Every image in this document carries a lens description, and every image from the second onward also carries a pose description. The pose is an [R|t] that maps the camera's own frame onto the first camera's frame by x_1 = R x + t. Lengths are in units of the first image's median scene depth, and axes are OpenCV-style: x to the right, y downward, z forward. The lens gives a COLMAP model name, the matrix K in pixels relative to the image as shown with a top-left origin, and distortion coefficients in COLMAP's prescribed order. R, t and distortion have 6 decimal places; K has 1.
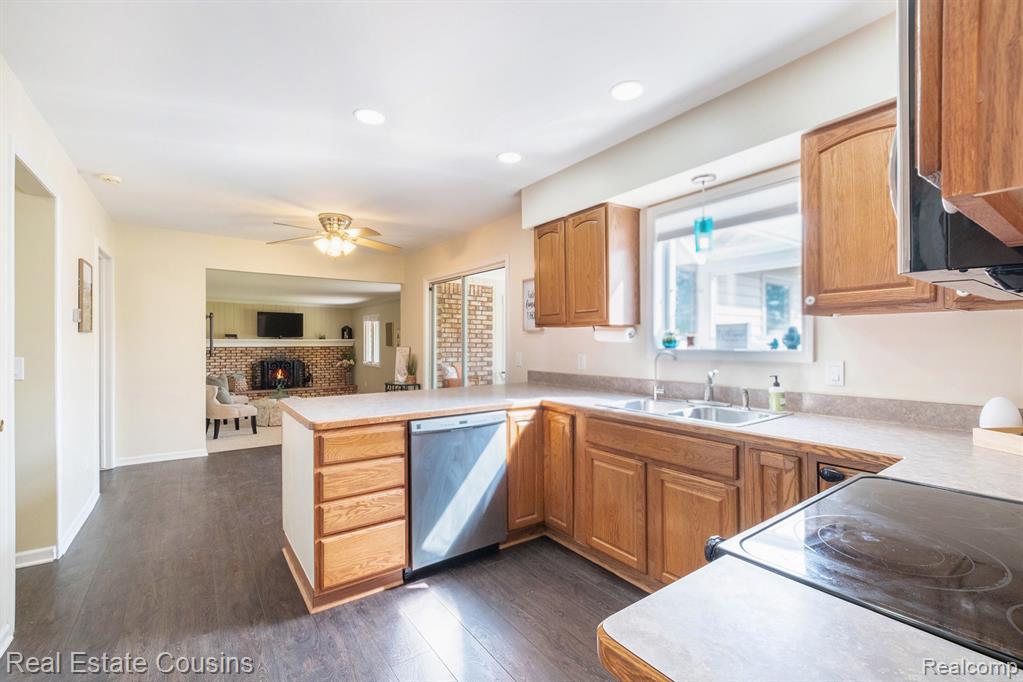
lens RADIAL K [[462.0, 0, 502.8], [0, 462.0, 340.0], [0, 0, 1]] dist [0.004288, -0.000580]
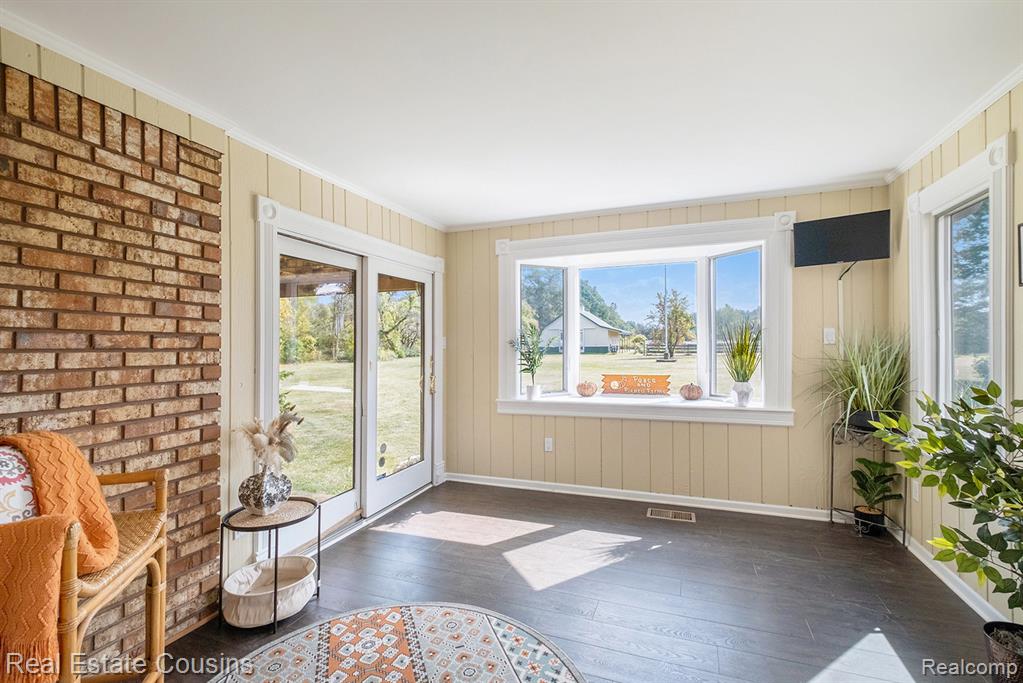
lens RADIAL K [[462.0, 0, 516.2], [0, 462.0, 338.8], [0, 0, 1]] dist [0.004288, -0.000580]
pose [[0.805631, -0.002107, 0.592414, -0.099934], [0.005590, 0.999976, -0.004045, 0.024610], [-0.592391, 0.006571, 0.805624, 1.383348]]
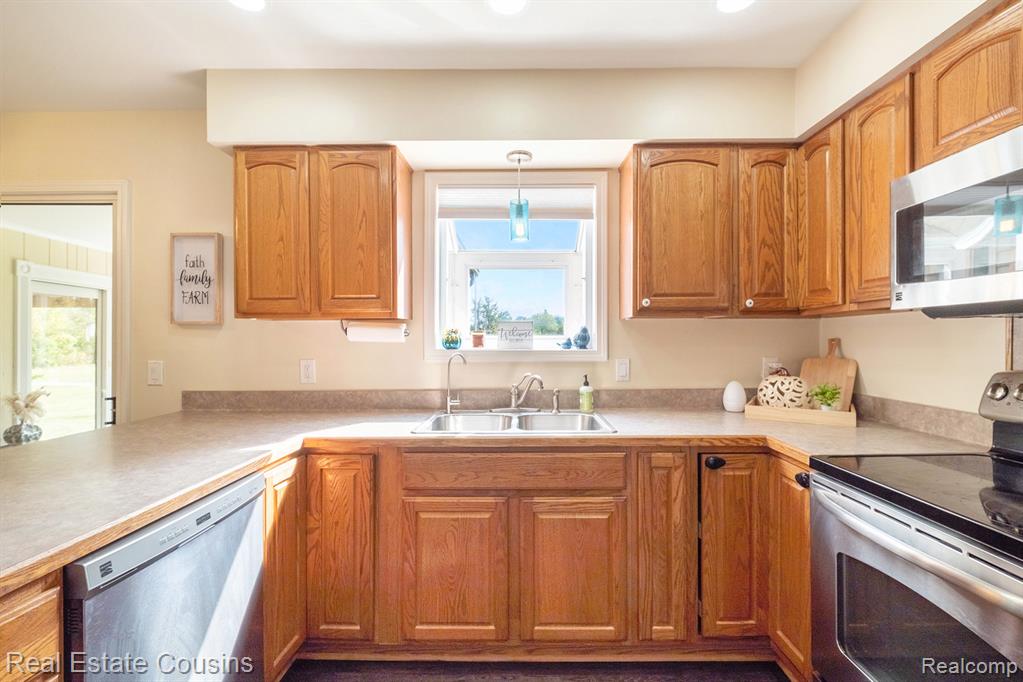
lens RADIAL K [[462.0, 0, 510.5], [0, 462.0, 343.4], [0, 0, 1]] dist [0.004288, -0.000580]
pose [[0.560685, -0.002231, 0.828026, -0.275037], [-0.002034, 0.999990, 0.004071, 0.003400], [-0.828027, -0.003967, 0.560674, 0.465378]]
